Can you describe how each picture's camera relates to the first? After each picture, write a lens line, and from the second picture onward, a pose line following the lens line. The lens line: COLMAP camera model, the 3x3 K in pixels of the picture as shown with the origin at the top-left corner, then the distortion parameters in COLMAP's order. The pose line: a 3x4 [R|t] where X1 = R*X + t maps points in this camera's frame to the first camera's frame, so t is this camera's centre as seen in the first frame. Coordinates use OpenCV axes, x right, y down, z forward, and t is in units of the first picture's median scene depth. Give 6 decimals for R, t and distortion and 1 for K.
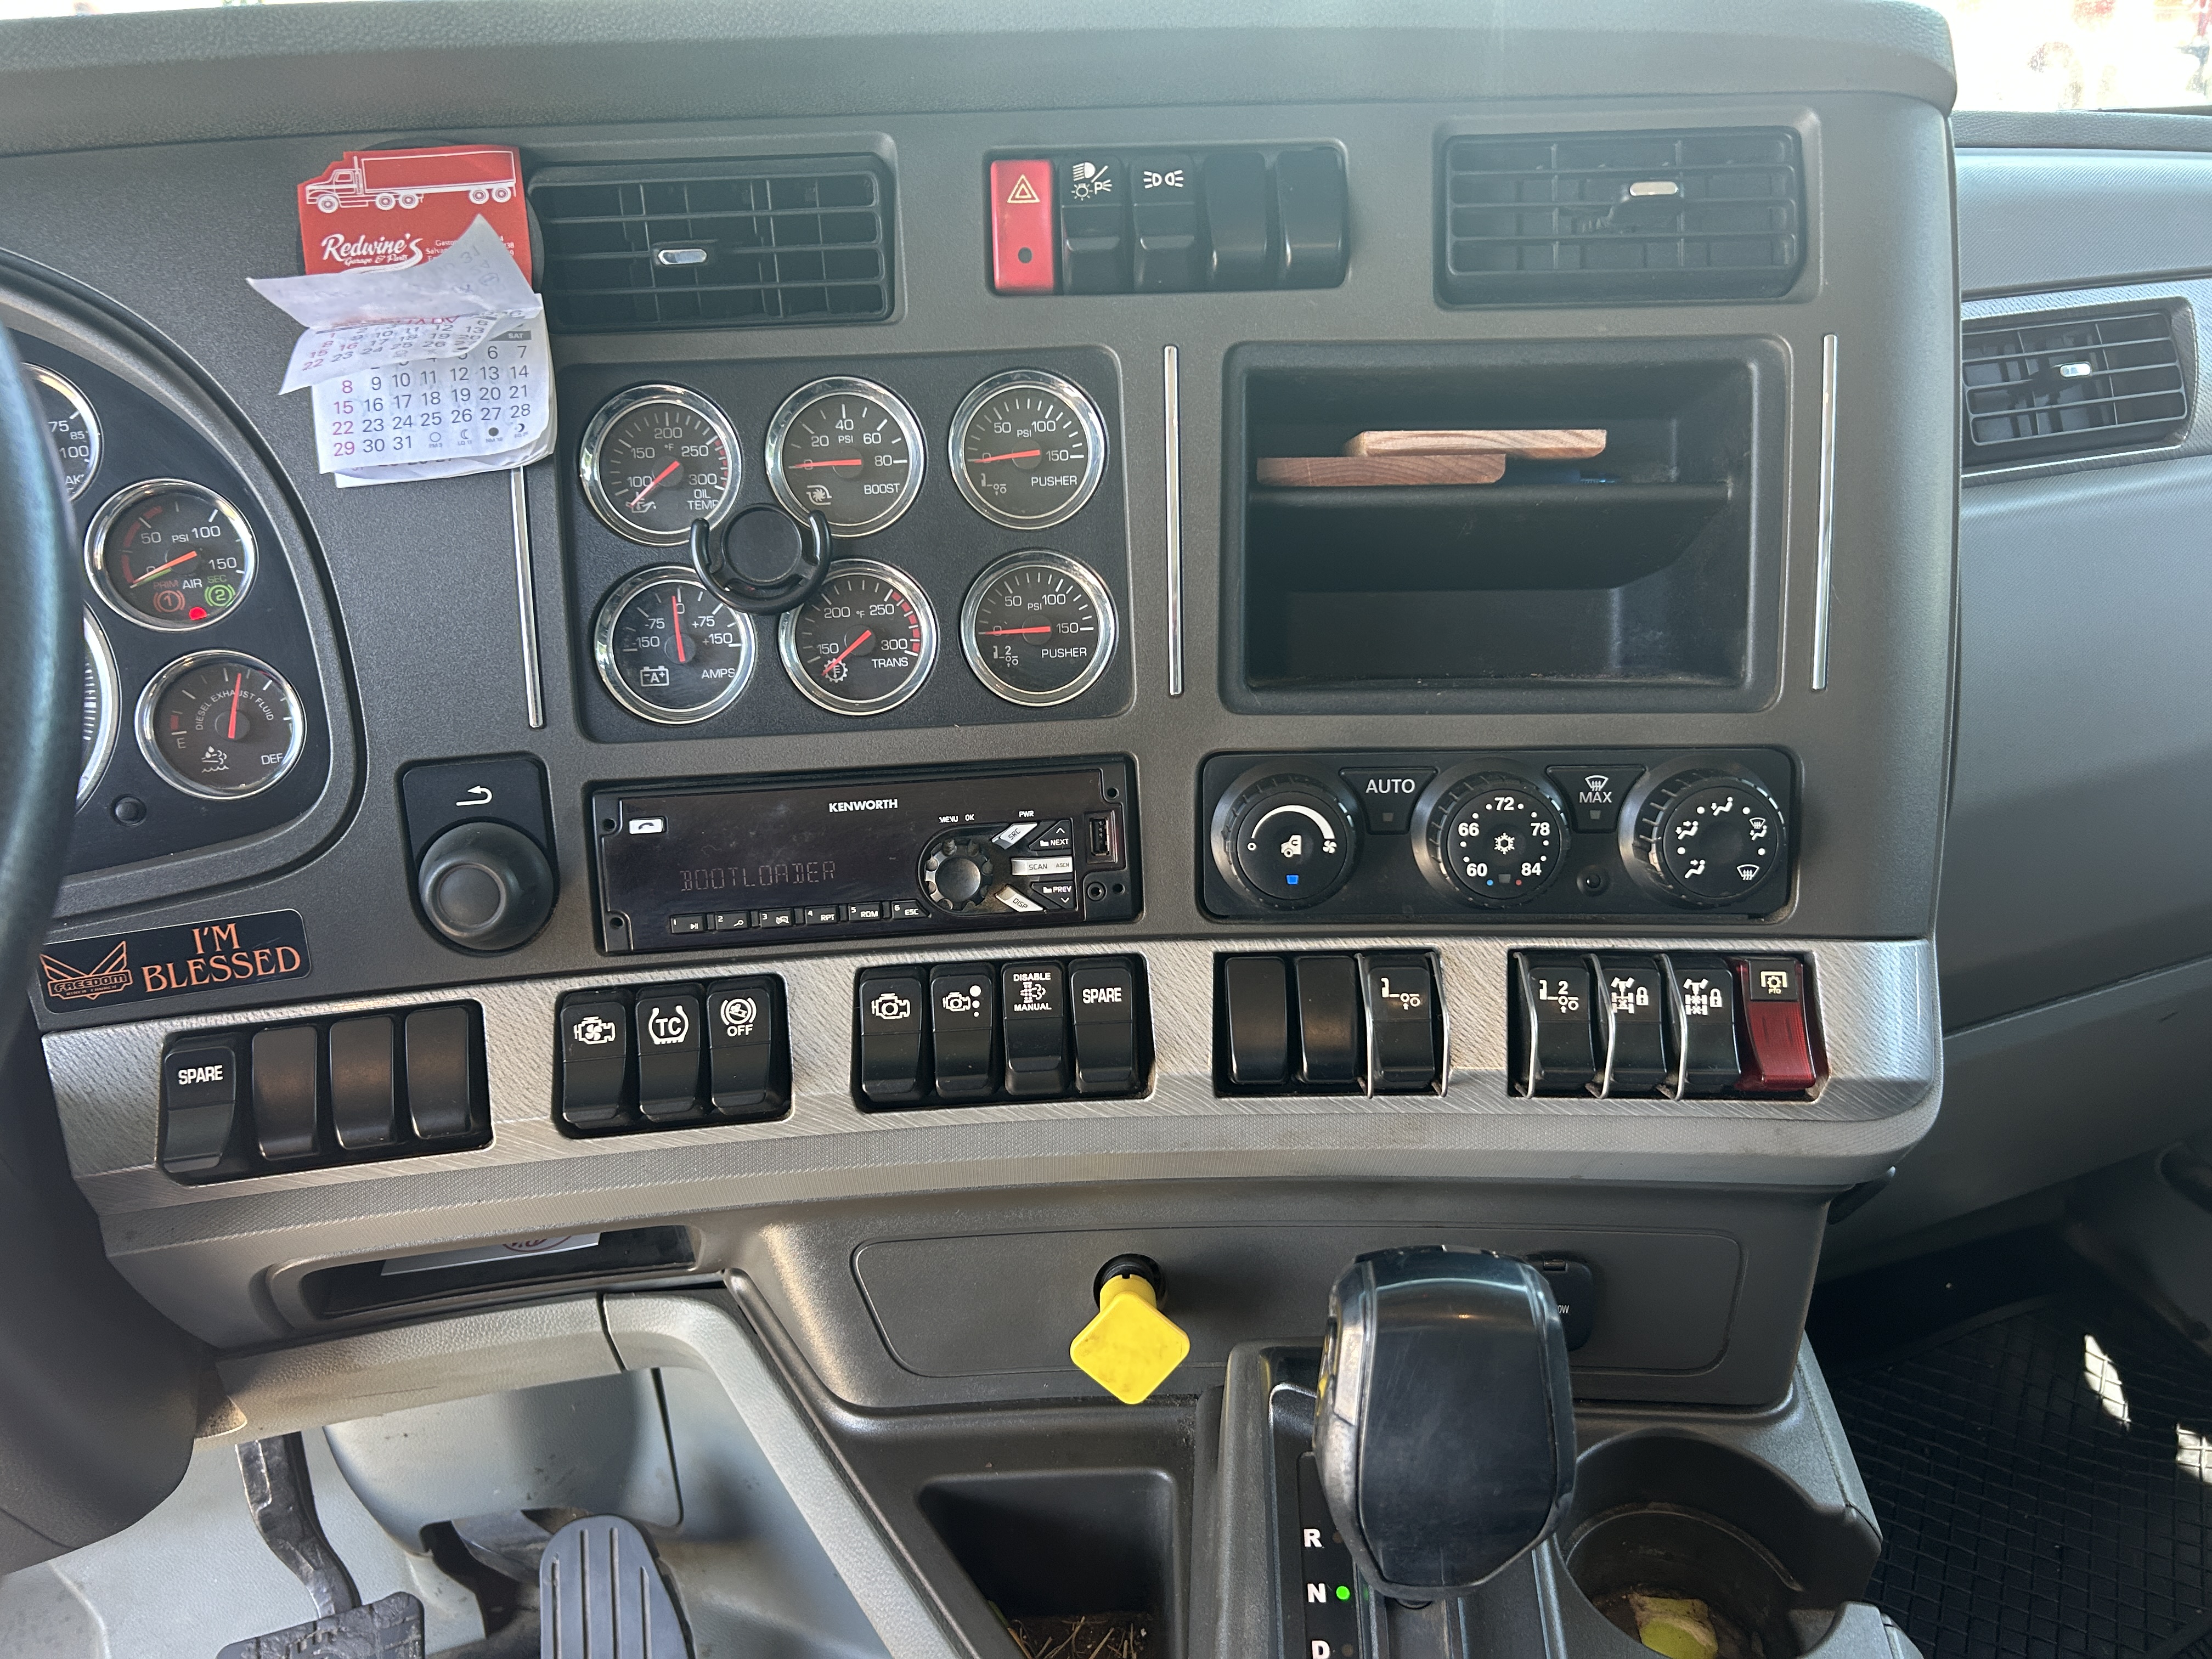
lens RADIAL K [[1711.2, 0, 1095.3], [0, 1711.2, 778.2], [0, 0, 1]] dist [0.055533, -0.076332]
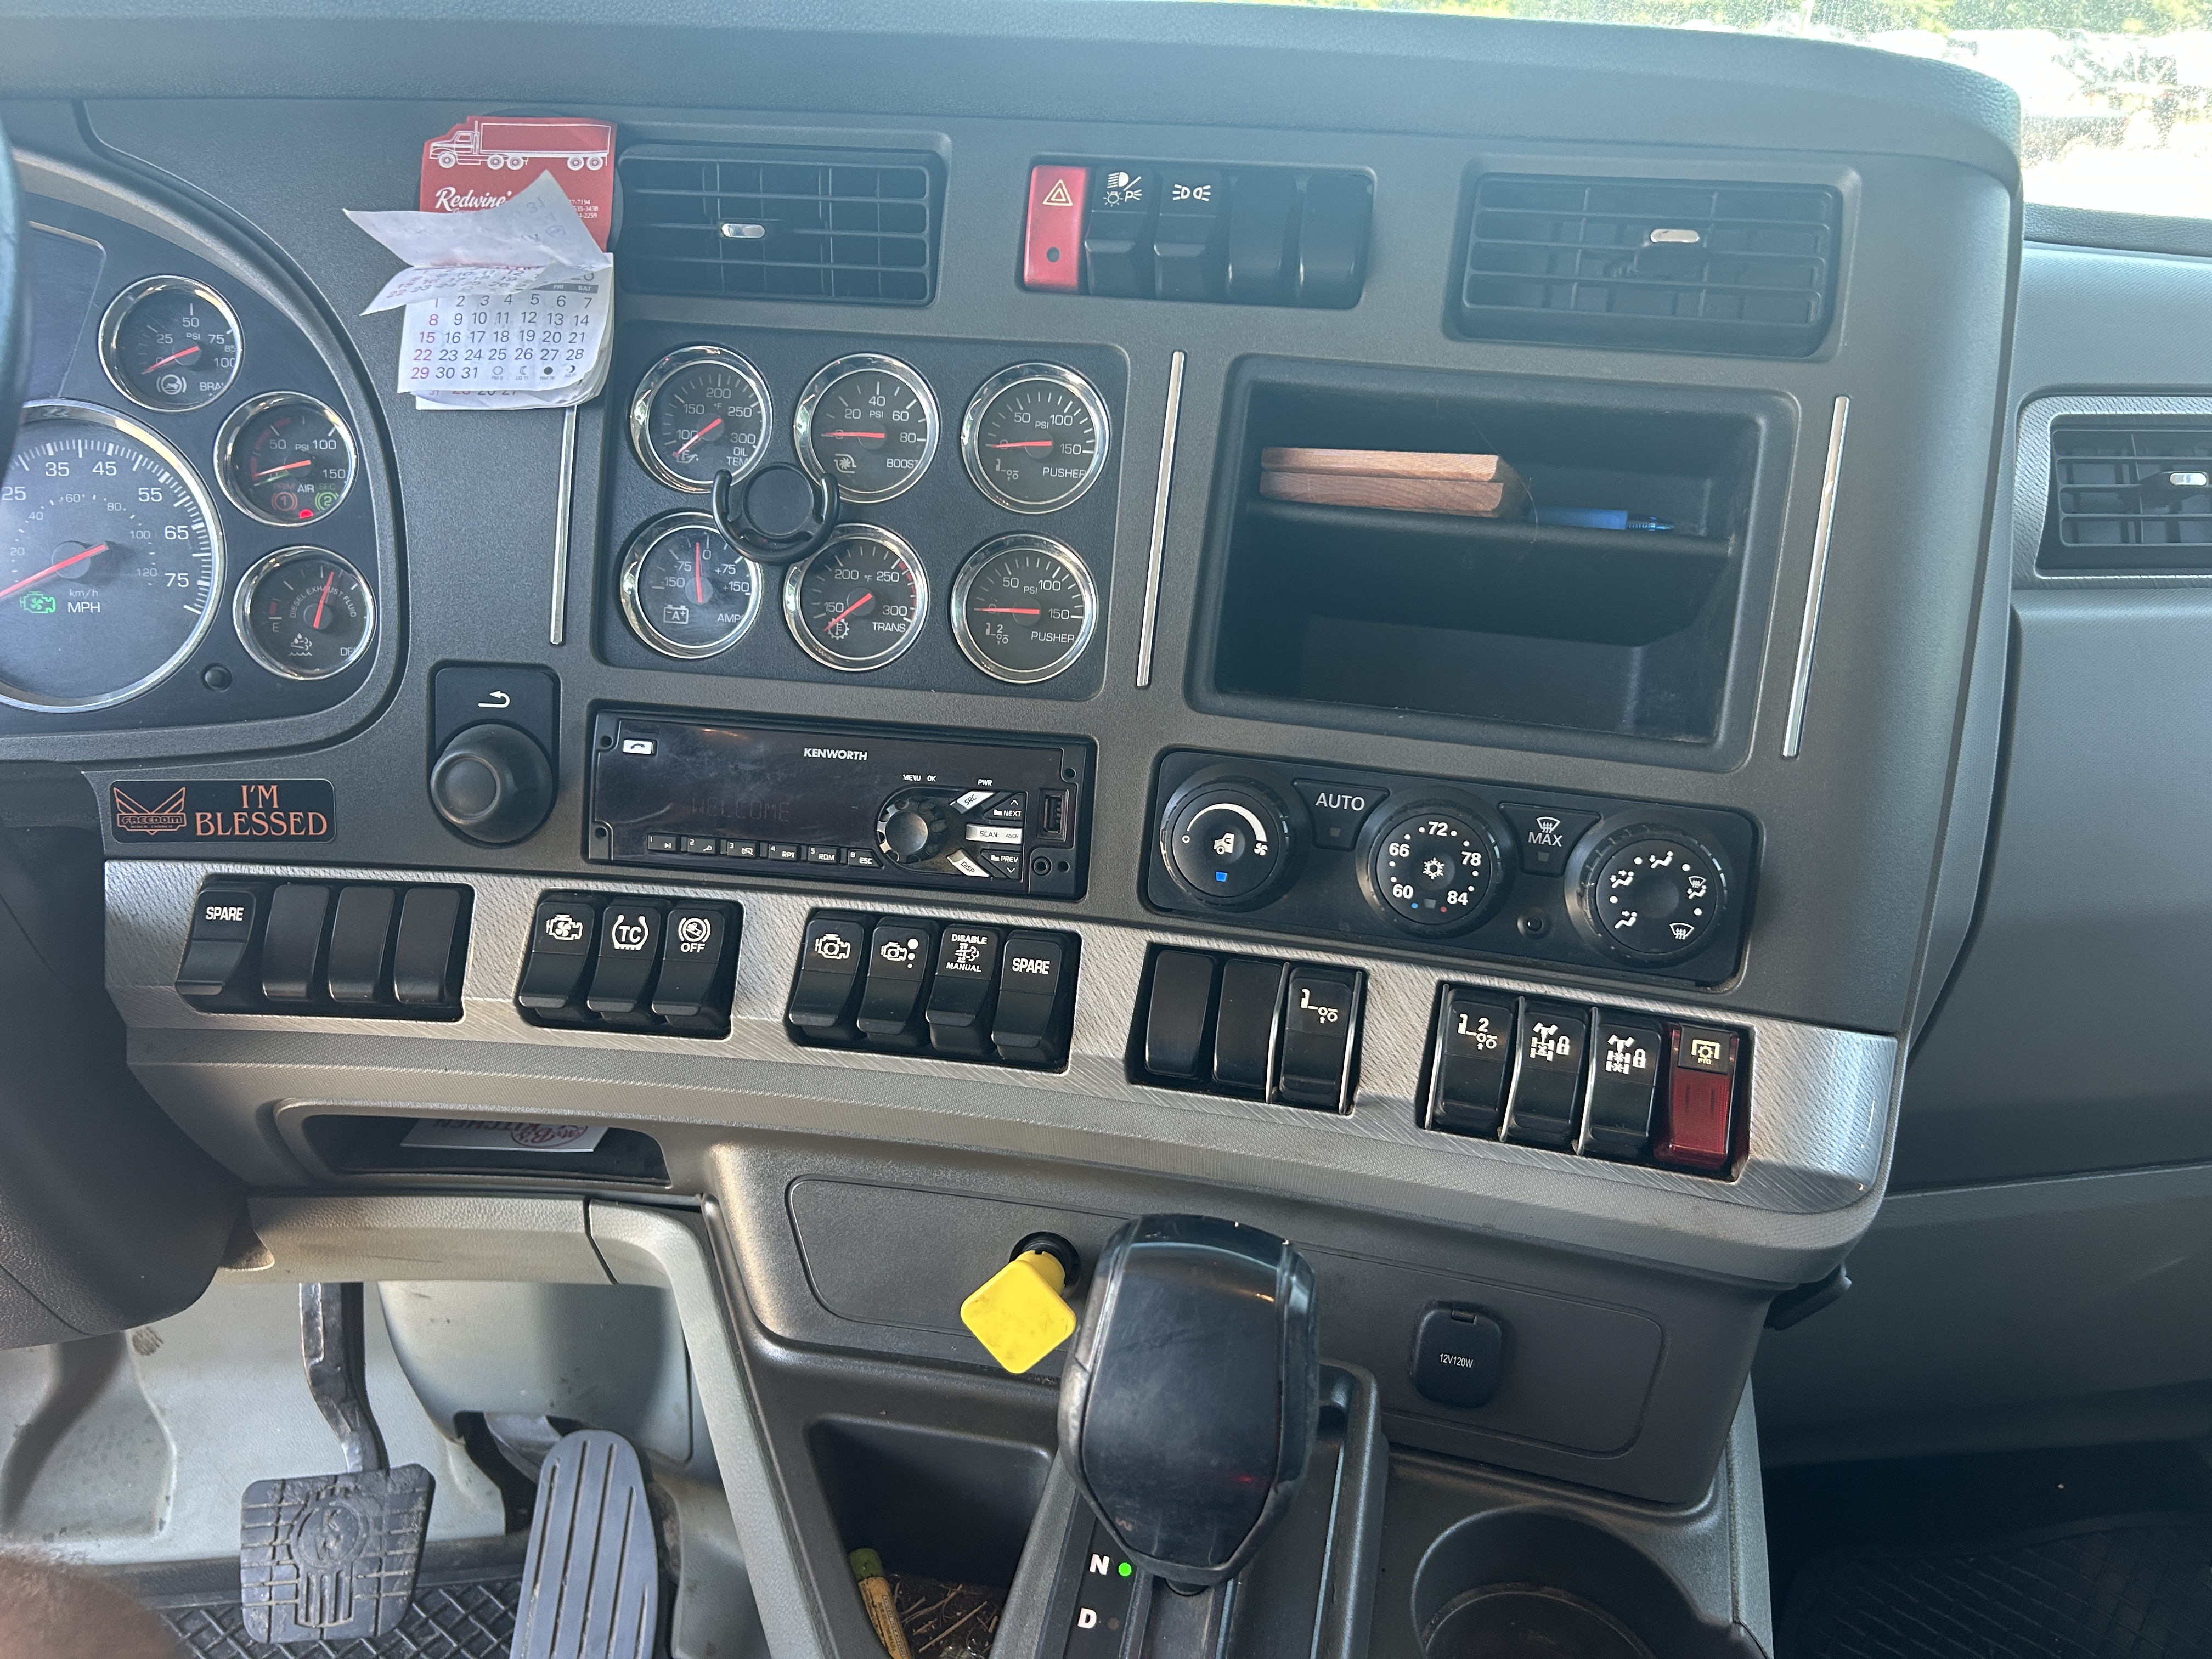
lens RADIAL K [[1711.2, 0, 1095.3], [0, 1711.2, 778.2], [0, 0, 1]] dist [0.055533, -0.076332]
pose [[0.977542, 0.127440, -0.167840, 0.200554], [-0.134939, 0.990270, -0.034012, 0.045039], [0.161873, 0.055896, 0.985227, -0.013741]]
